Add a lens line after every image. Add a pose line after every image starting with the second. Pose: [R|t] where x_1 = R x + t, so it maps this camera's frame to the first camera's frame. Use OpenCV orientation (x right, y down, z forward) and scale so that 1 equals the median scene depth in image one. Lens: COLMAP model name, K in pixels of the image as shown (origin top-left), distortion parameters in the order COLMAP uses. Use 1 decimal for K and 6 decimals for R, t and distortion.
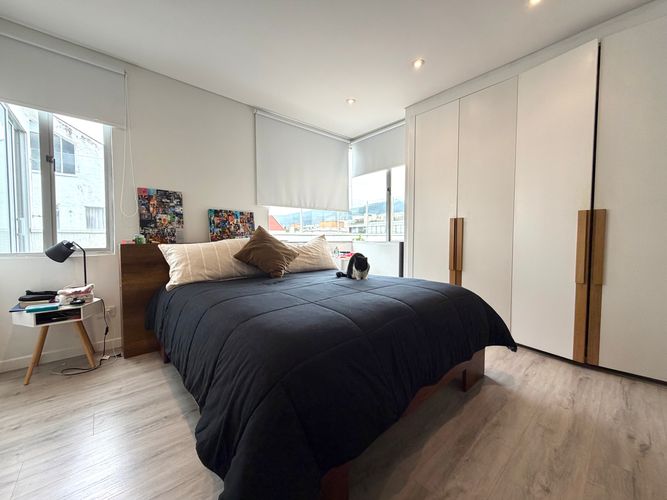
lens RADIAL K [[264.6, 0, 332.0], [0, 264.6, 249.1], [0, 0, 1]] dist [-0.001054, -0.000682]
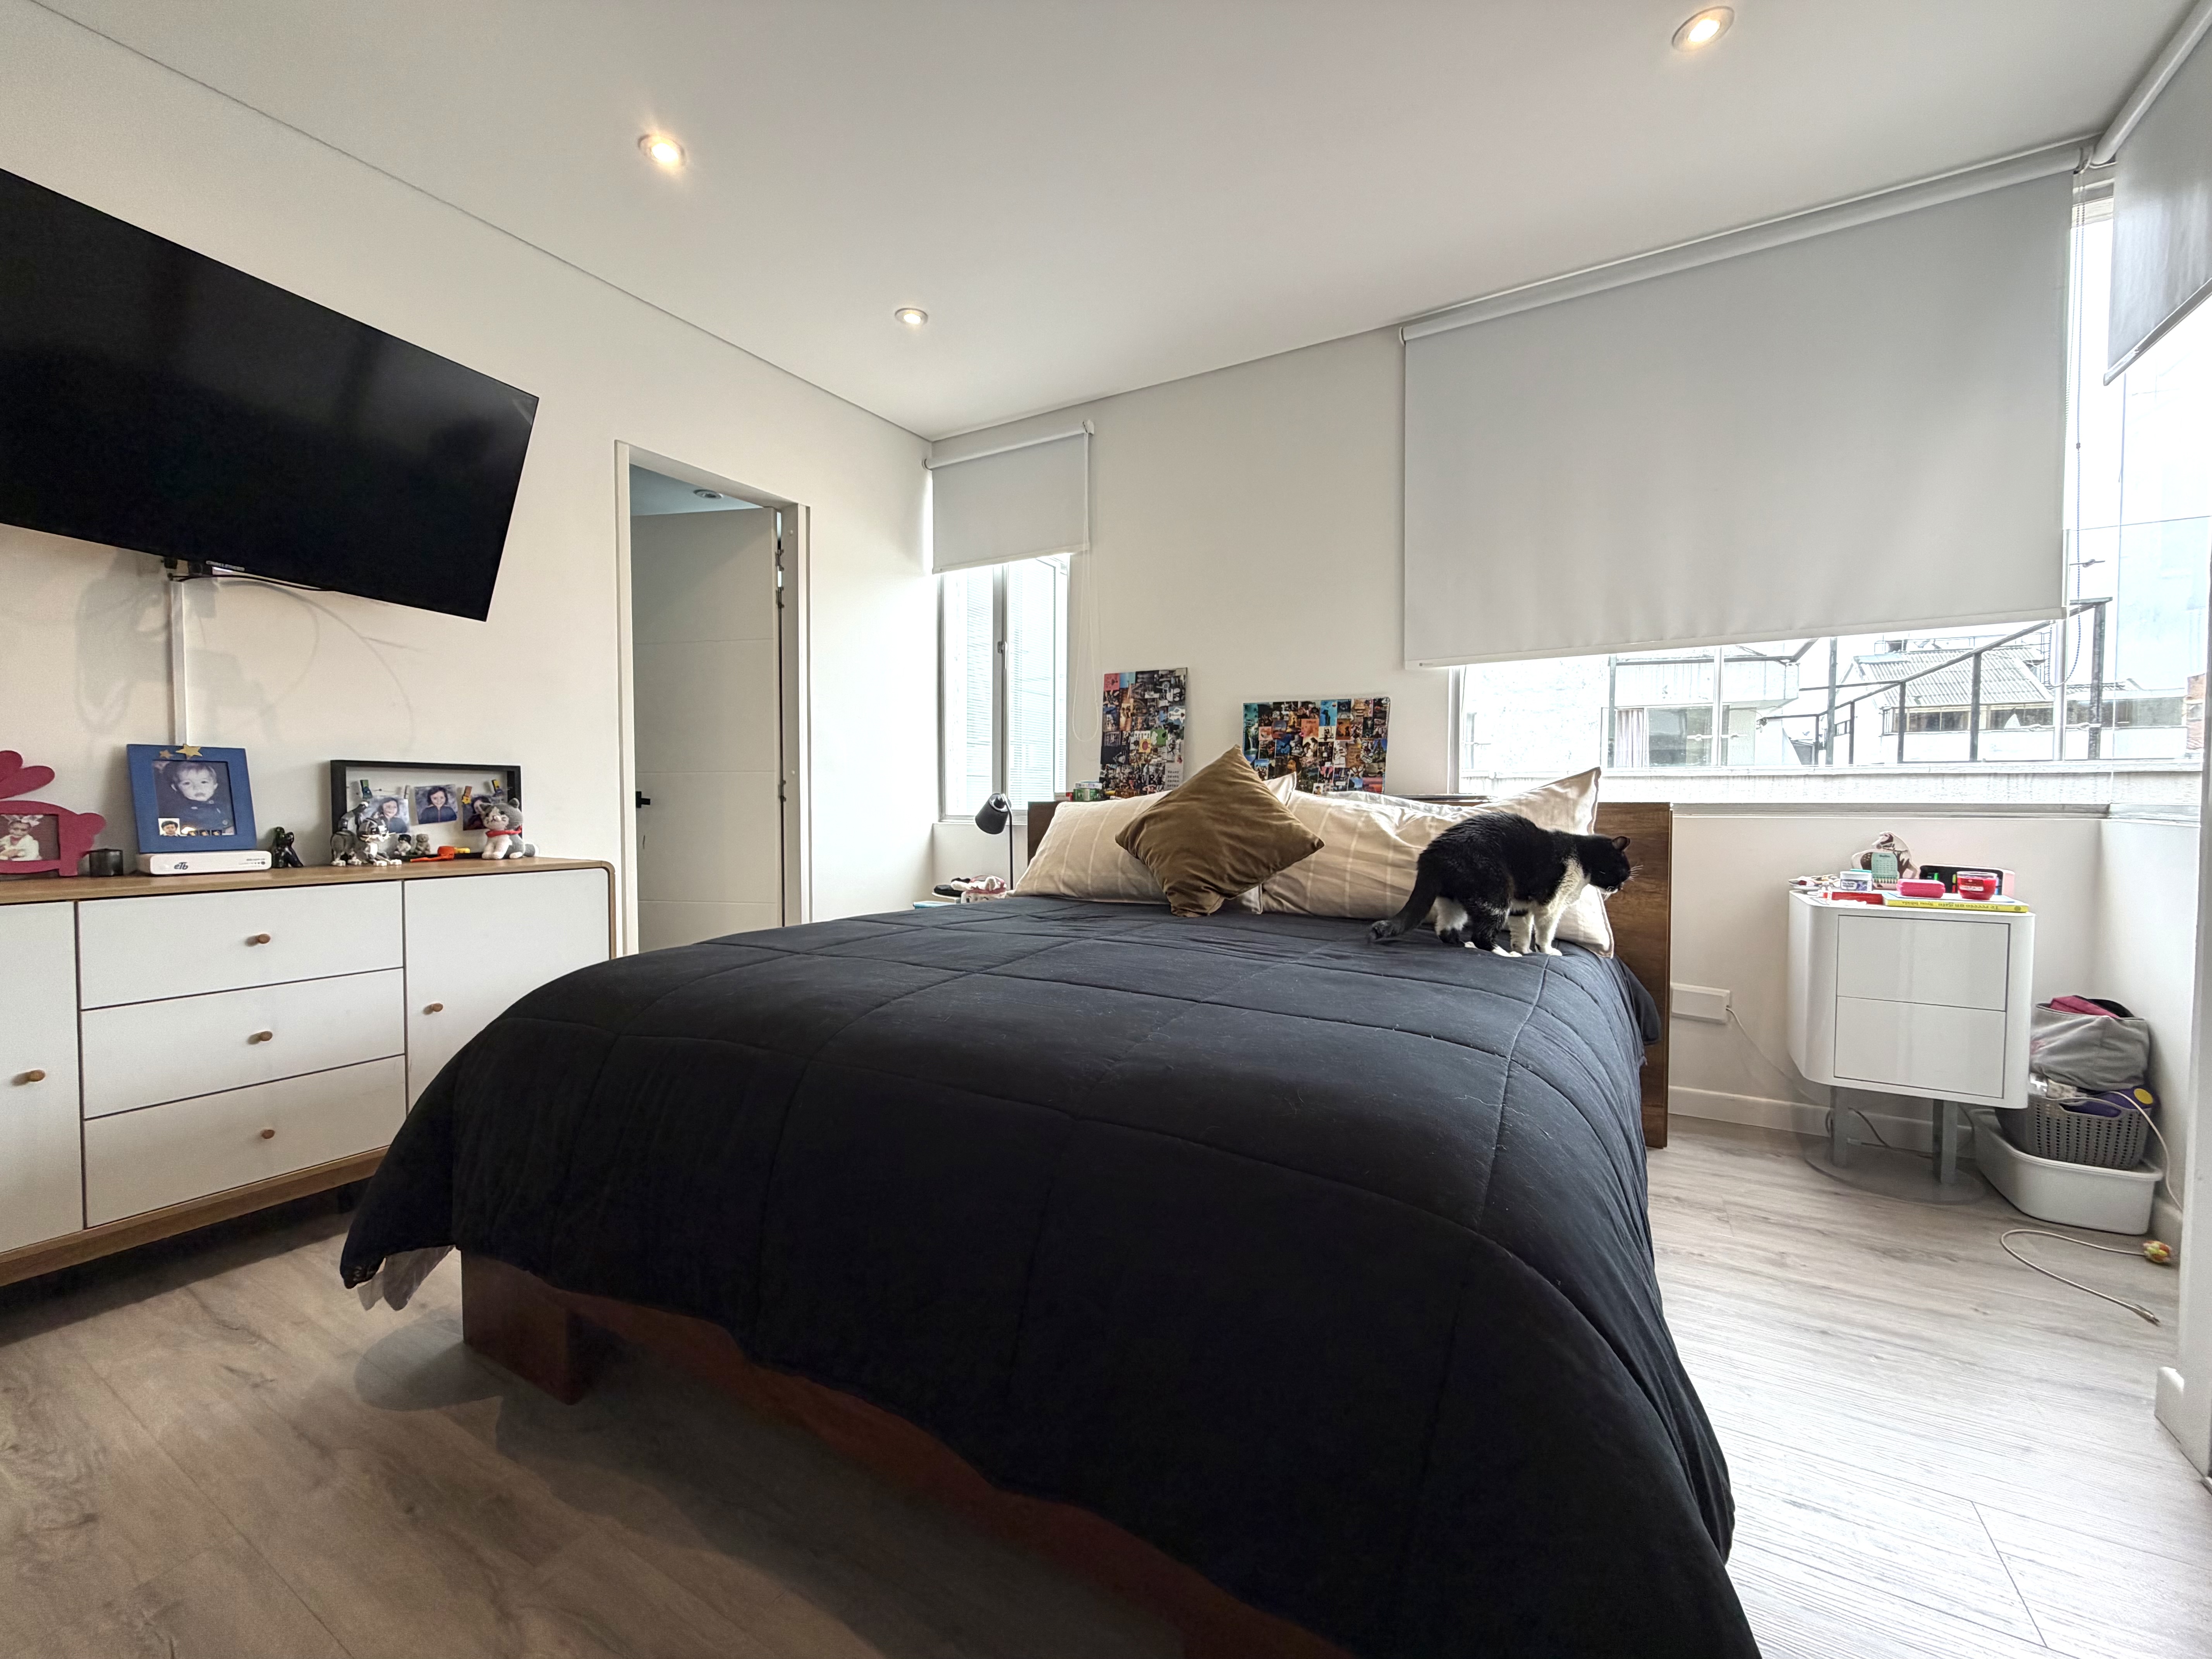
lens RADIAL K [[877.5, 0, 1100.9], [0, 877.5, 826.5], [0, 0, 1]] dist [-0.001054, -0.000682]
pose [[0.315332, 0.031758, -0.948450, 0.614570], [-0.040482, 0.998980, 0.019991, -0.008177], [0.948117, 0.032091, 0.316297, 0.507550]]
